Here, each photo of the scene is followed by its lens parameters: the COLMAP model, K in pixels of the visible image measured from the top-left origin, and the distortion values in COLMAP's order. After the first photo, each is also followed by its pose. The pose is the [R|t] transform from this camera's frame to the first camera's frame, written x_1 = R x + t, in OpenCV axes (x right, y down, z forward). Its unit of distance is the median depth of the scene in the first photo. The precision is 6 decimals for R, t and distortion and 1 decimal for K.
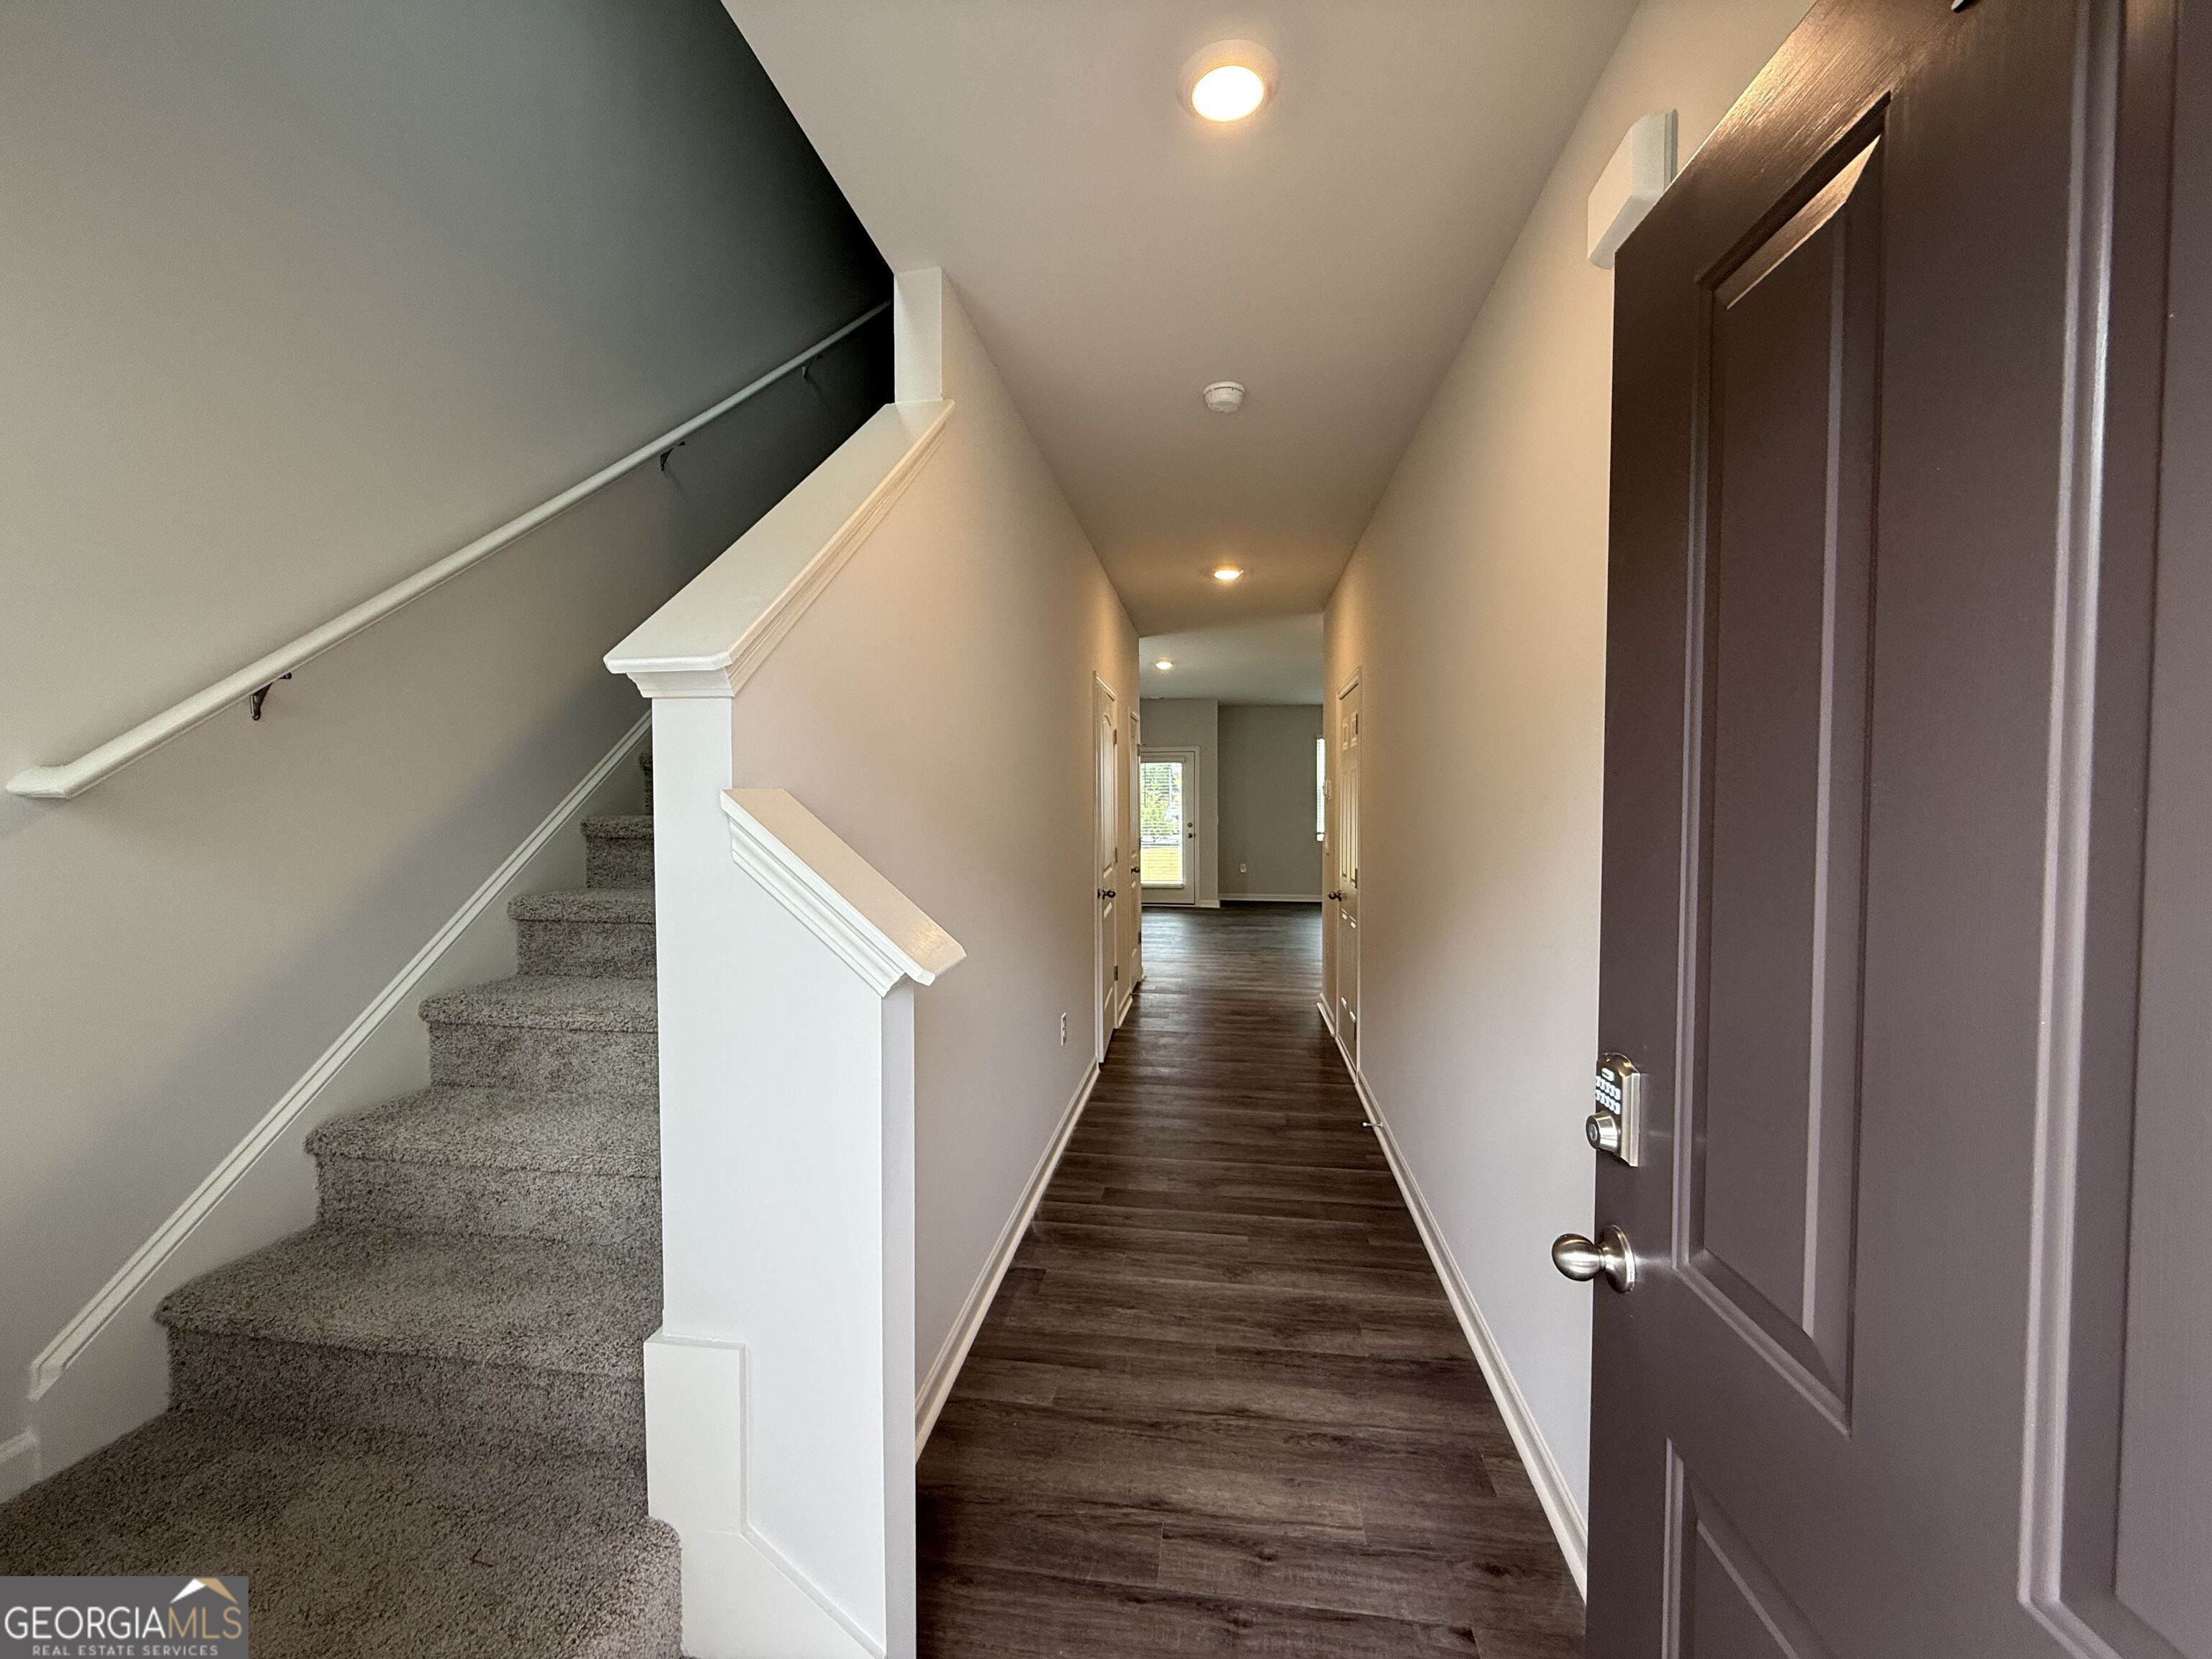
lens RADIAL K [[882.7, 0, 1102.6], [0, 882.7, 831.7], [0, 0, 1]] dist [0.001745, 0.000128]
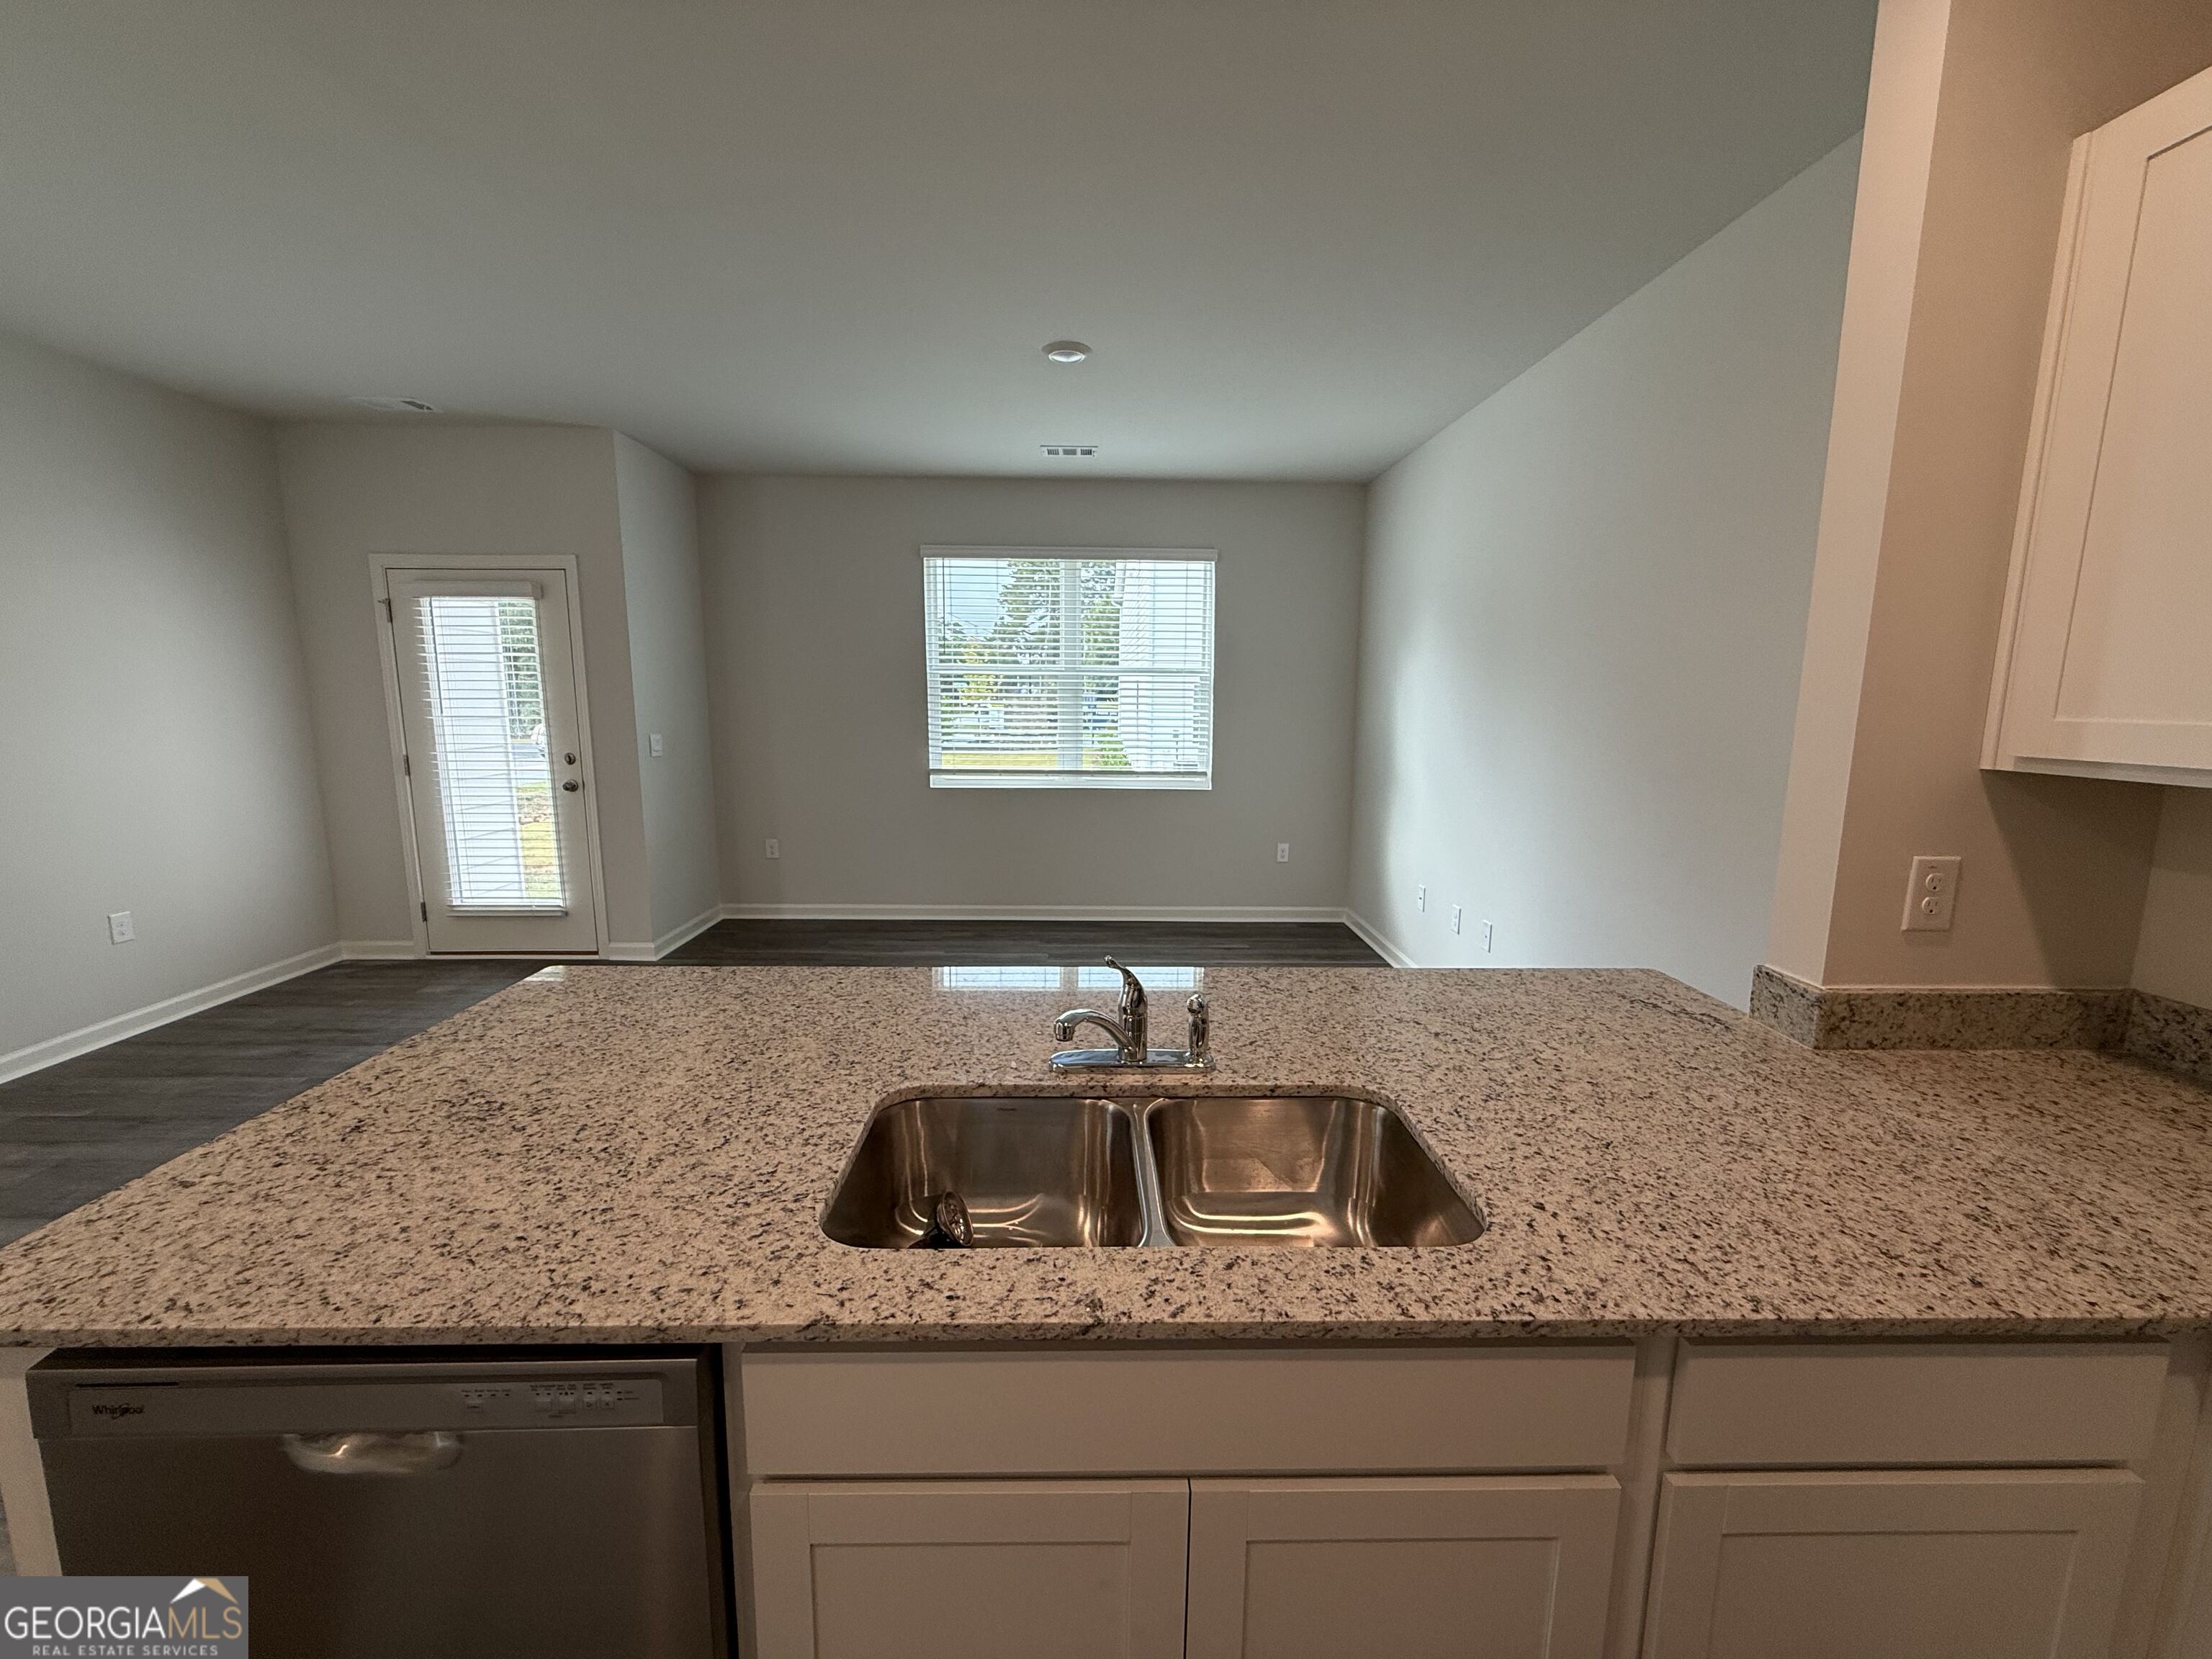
lens RADIAL K [[882.7, 0, 1095.5], [0, 882.7, 828.2], [0, 0, 1]] dist [0.001745, 0.000128]
pose [[0.988582, -0.013104, 0.150116, 0.272912], [-0.005114, 0.992720, 0.120333, -0.025845], [-0.150600, -0.119727, 0.981318, 0.572070]]
